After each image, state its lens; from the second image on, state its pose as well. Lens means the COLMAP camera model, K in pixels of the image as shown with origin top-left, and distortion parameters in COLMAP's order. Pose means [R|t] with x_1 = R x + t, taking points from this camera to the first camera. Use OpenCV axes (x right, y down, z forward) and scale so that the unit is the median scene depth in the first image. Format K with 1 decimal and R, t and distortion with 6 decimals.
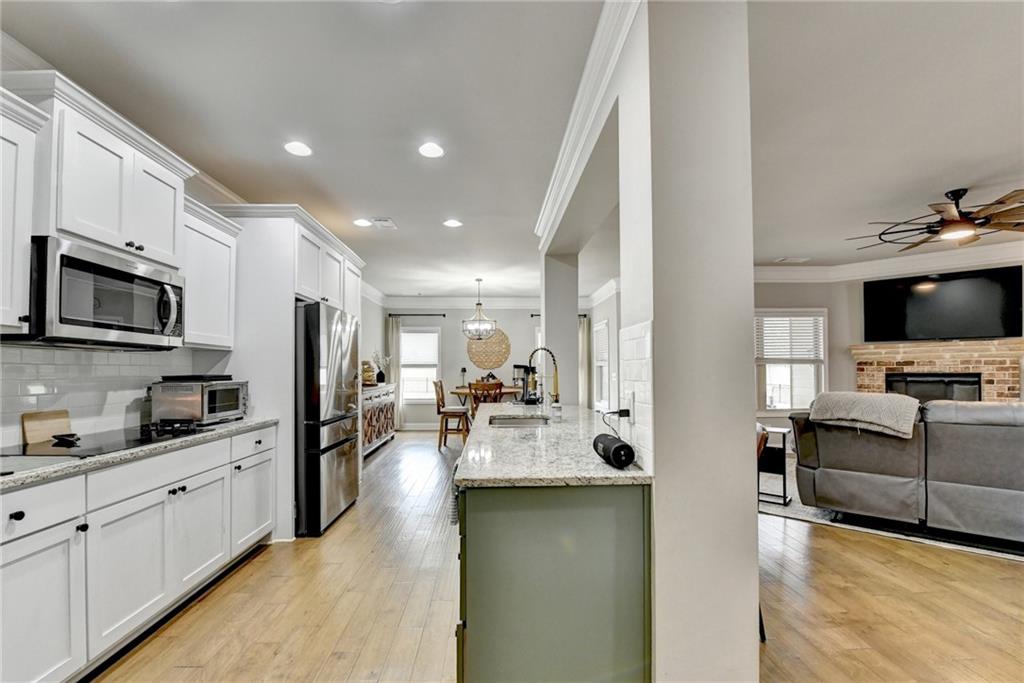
lens RADIAL K [[426.9, 0, 504.9], [0, 426.9, 364.4], [0, 0, 1]] dist [-0.001944, -0.000452]
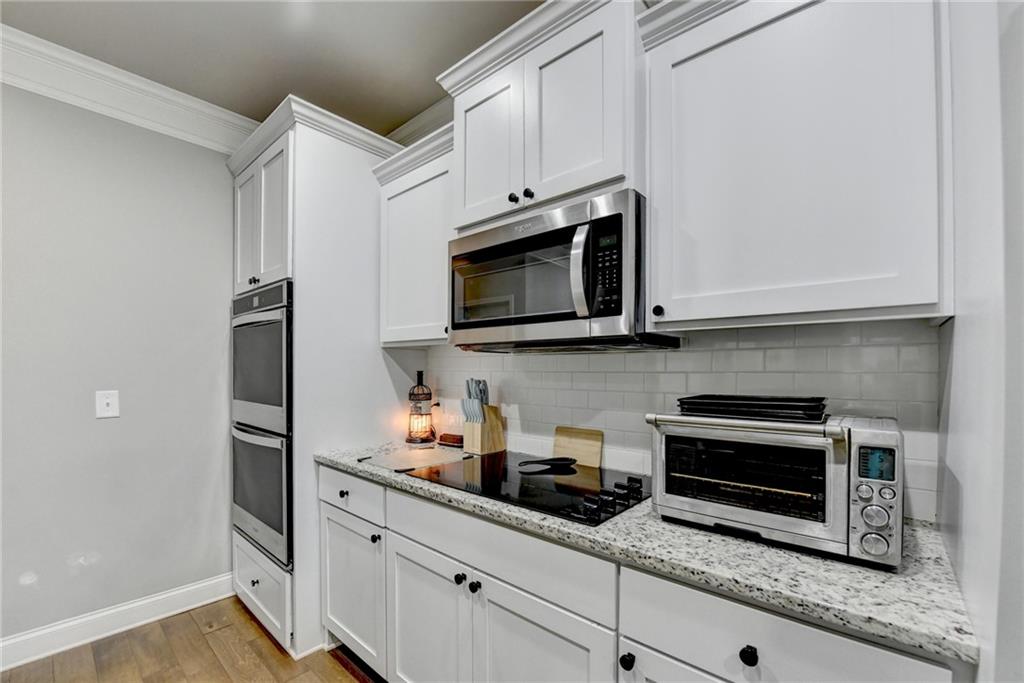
lens RADIAL K [[426.9, 0, 504.9], [0, 426.9, 364.4], [0, 0, 1]] dist [-0.001944, -0.000452]
pose [[-0.689163, -0.005445, -0.724586, -0.238774], [0.011225, 0.999772, -0.018189, -0.000360], [0.724520, -0.020669, -0.688944, 0.942847]]
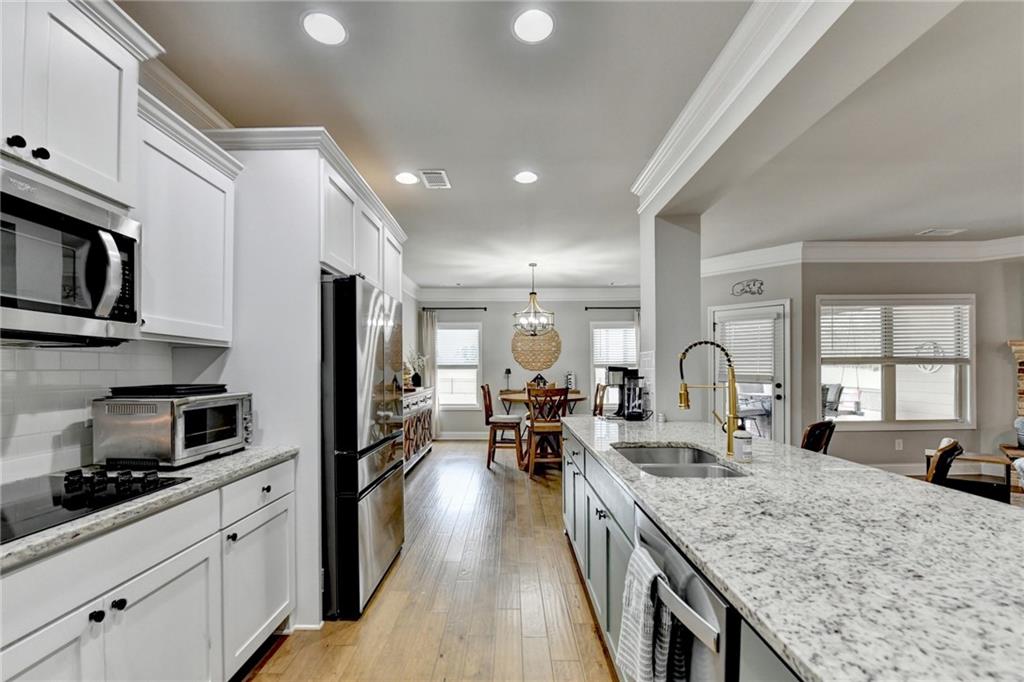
lens RADIAL K [[428.8, 0, 508.1], [0, 428.8, 369.3], [0, 0, 1]] dist [-0.007393, -0.000459]
pose [[0.999255, -0.001512, -0.038557, -0.167047], [0.001977, 0.999926, 0.012030, -0.004649], [0.038536, -0.012097, 0.999184, 0.329345]]
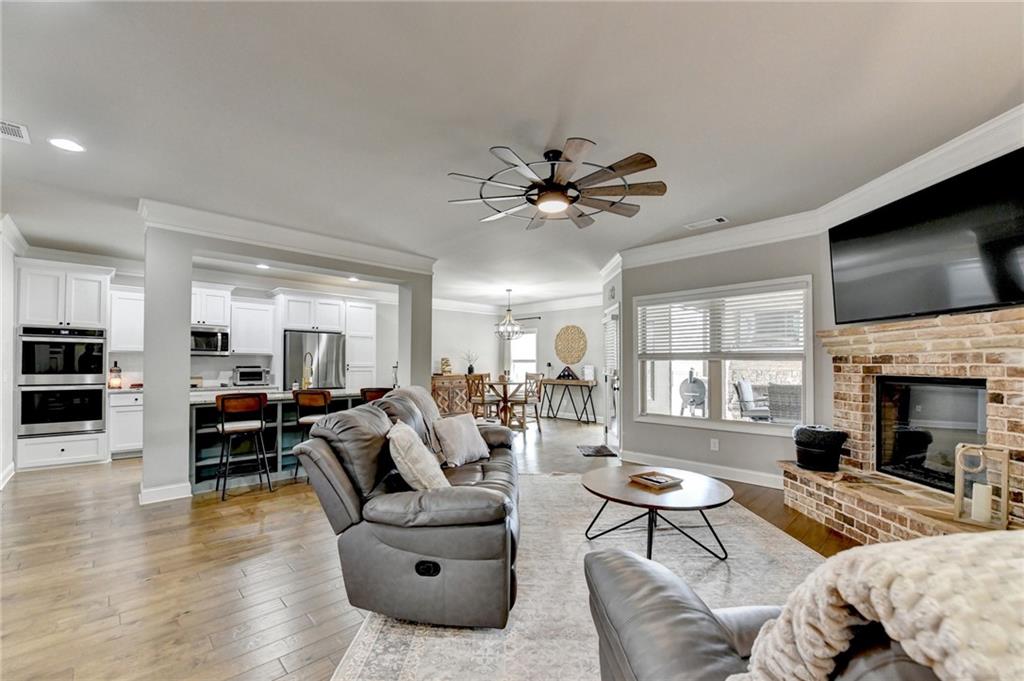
lens RADIAL K [[426.9, 0, 504.9], [0, 426.9, 363.4], [0, 0, 1]] dist [-0.001944, -0.000452]
pose [[0.661413, 0.005968, -0.749998, 1.809121], [0.003975, 0.999926, 0.011462, -0.009852], [0.750012, -0.010562, 0.661340, 0.409721]]
